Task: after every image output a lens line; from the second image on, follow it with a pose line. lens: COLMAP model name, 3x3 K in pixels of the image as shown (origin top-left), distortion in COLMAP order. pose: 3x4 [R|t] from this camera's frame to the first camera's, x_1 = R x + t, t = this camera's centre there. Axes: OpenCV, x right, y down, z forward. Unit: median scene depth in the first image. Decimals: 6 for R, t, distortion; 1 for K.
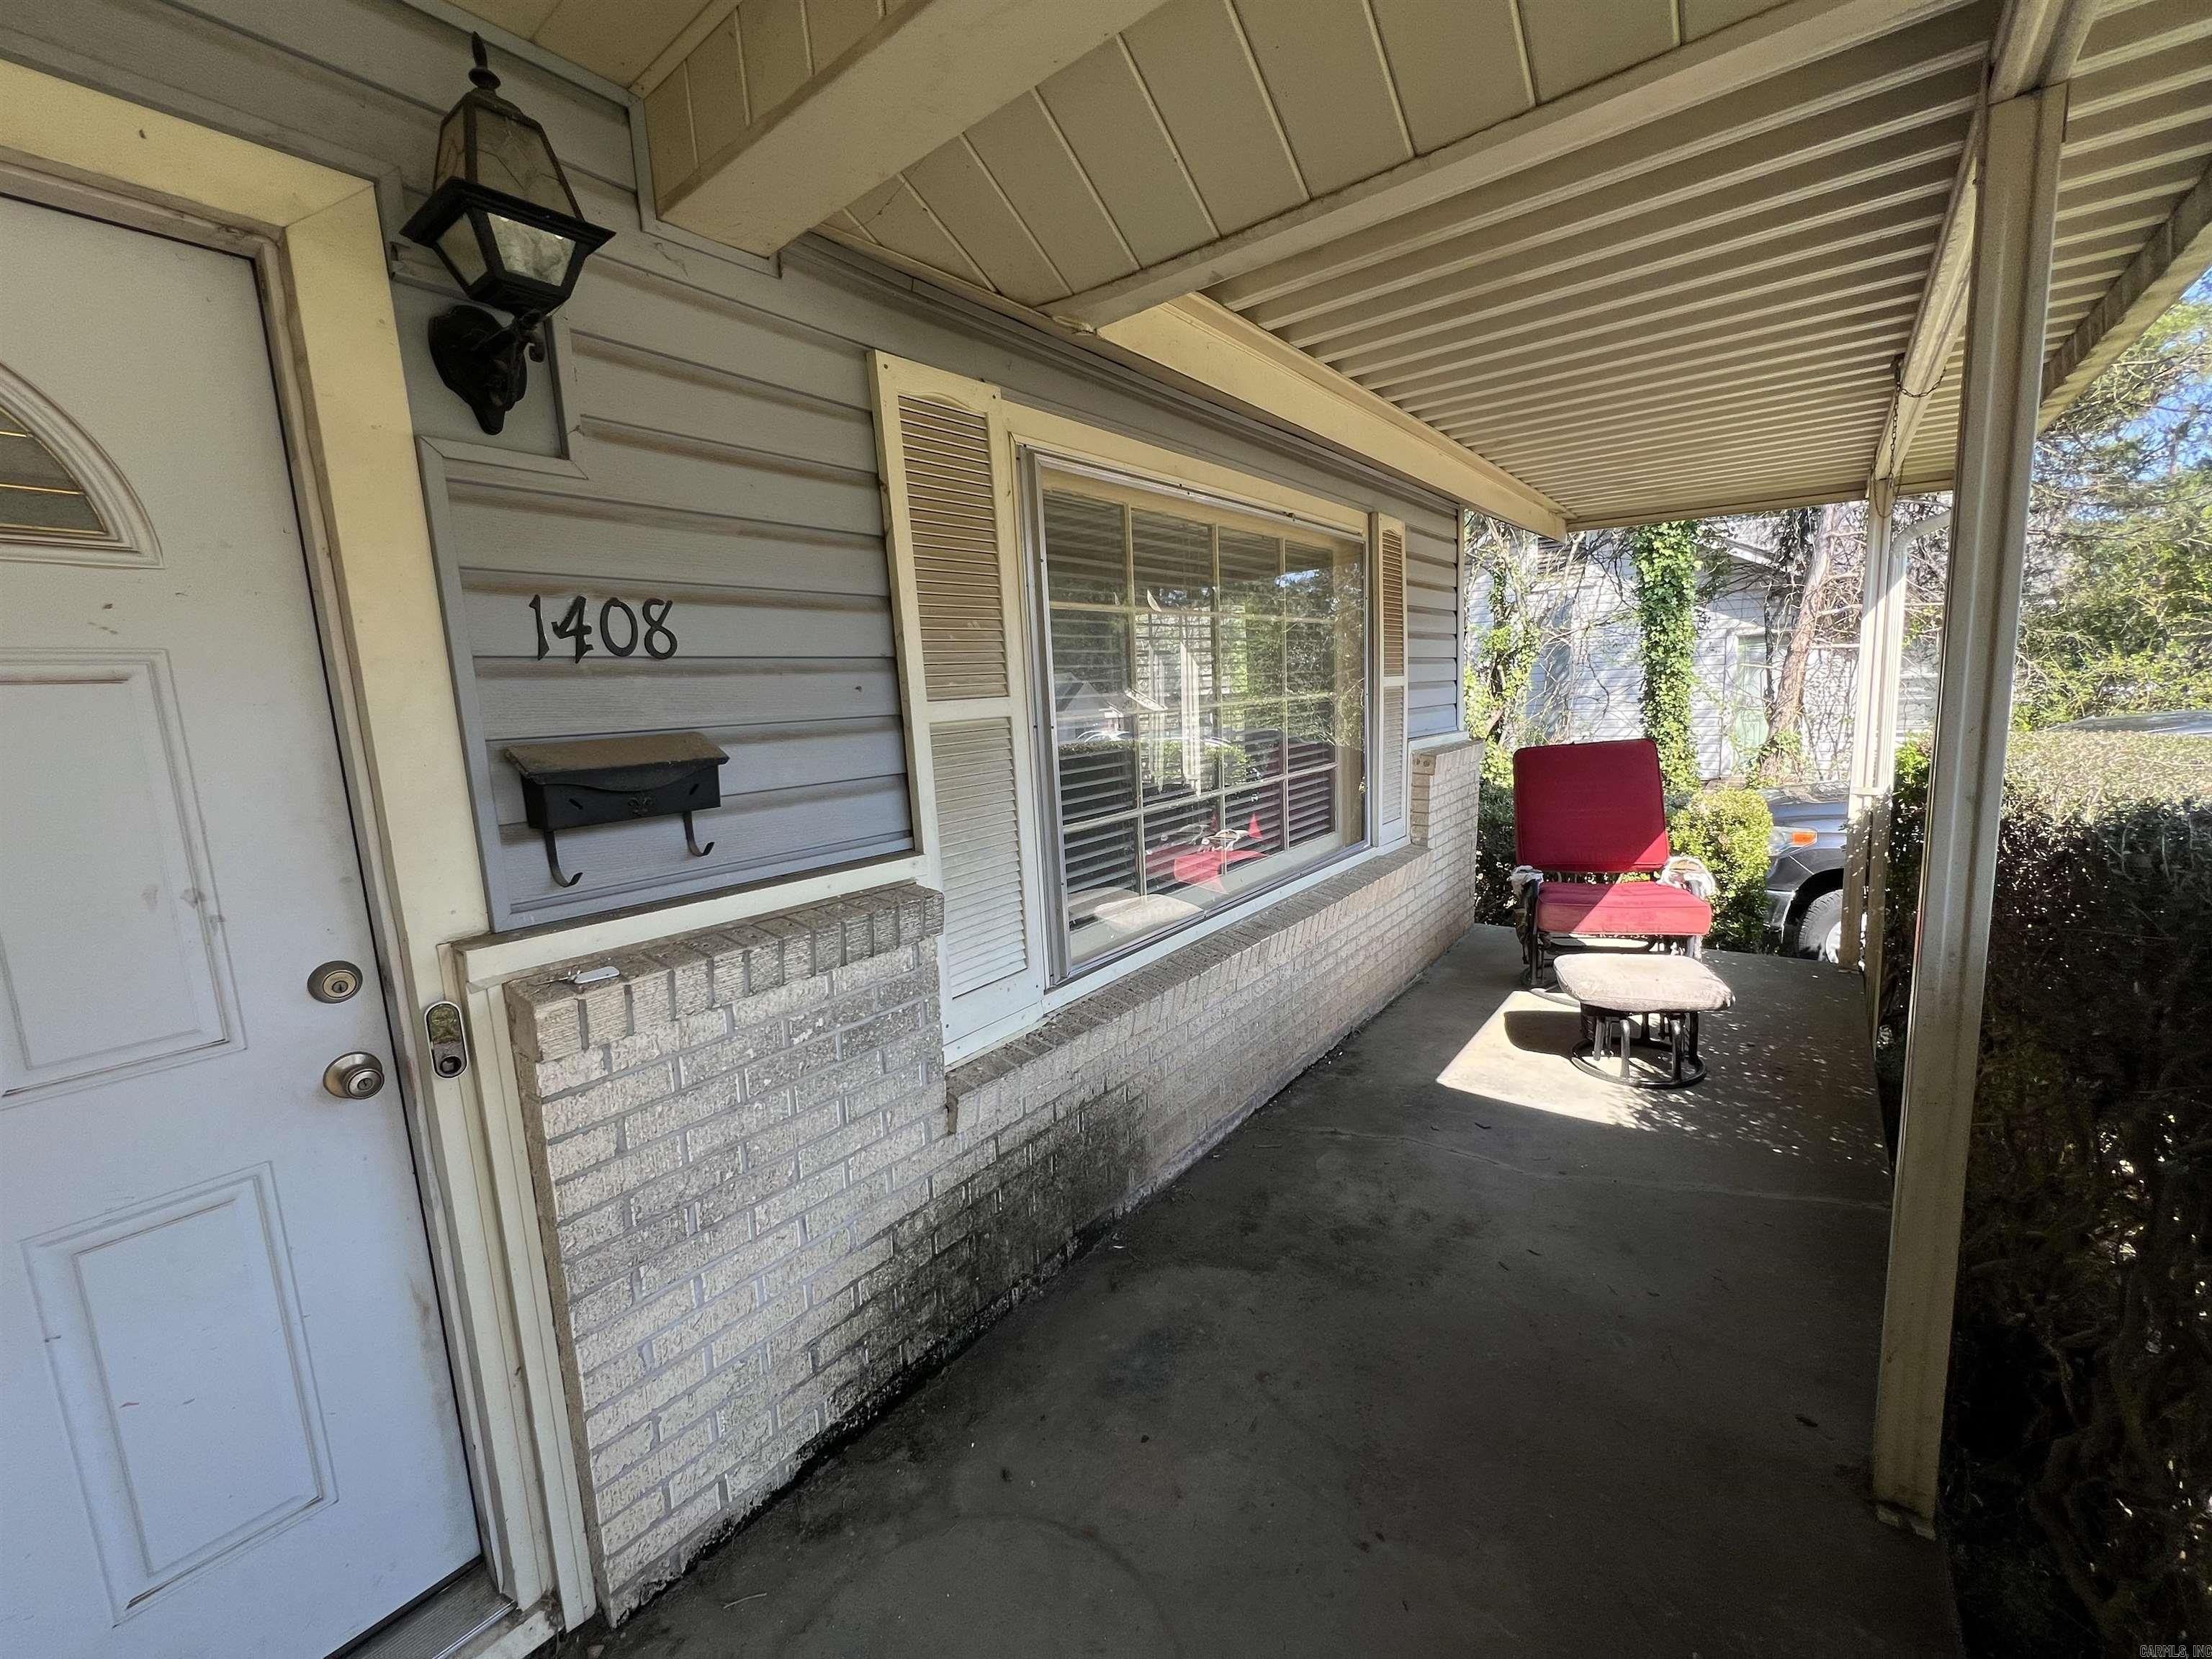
lens RADIAL K [[889.0, 0, 1105.5], [0, 889.0, 827.9], [0, 0, 1]] dist [-0.002178, 0.001519]
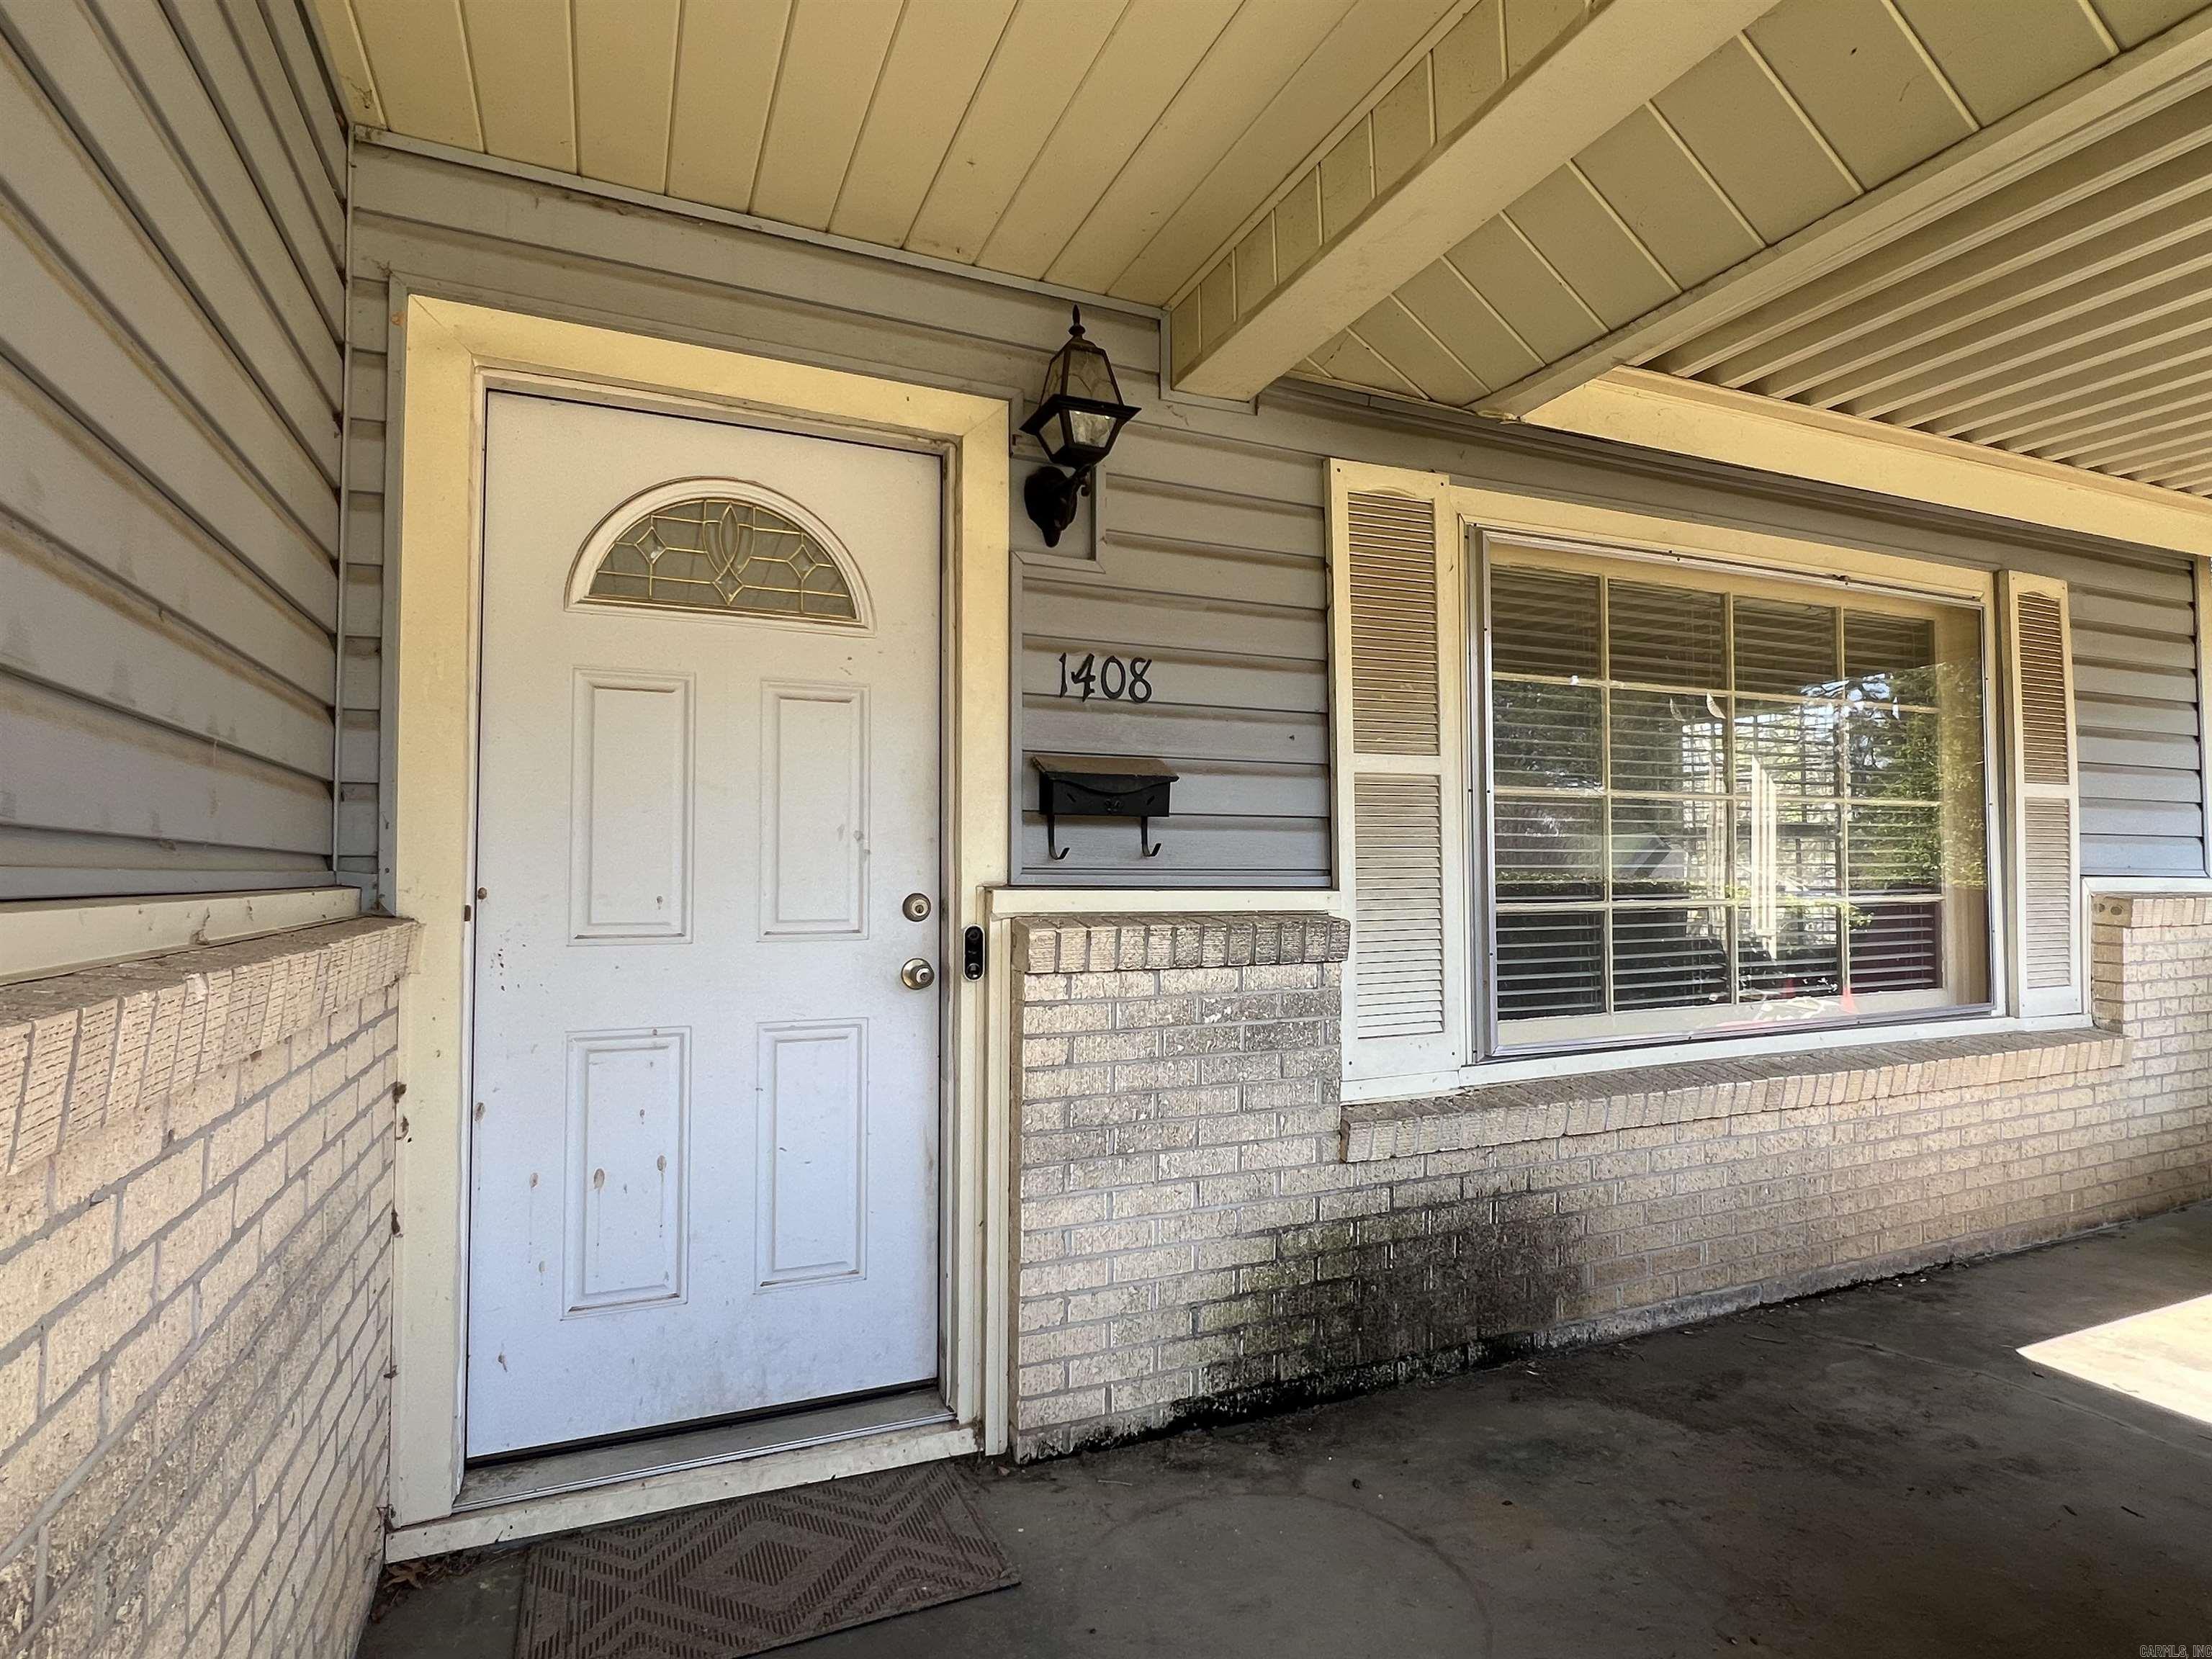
lens RADIAL K [[1129.4, 0, 1100.9], [0, 1129.4, 830.9], [0, 0, 1]] dist [0.002291, -0.000835]
pose [[0.877503, 0.033115, -0.478427, 0.207610], [-0.113772, 0.983508, -0.140598, 0.195594], [0.465881, 0.177806, 0.866799, -0.356287]]
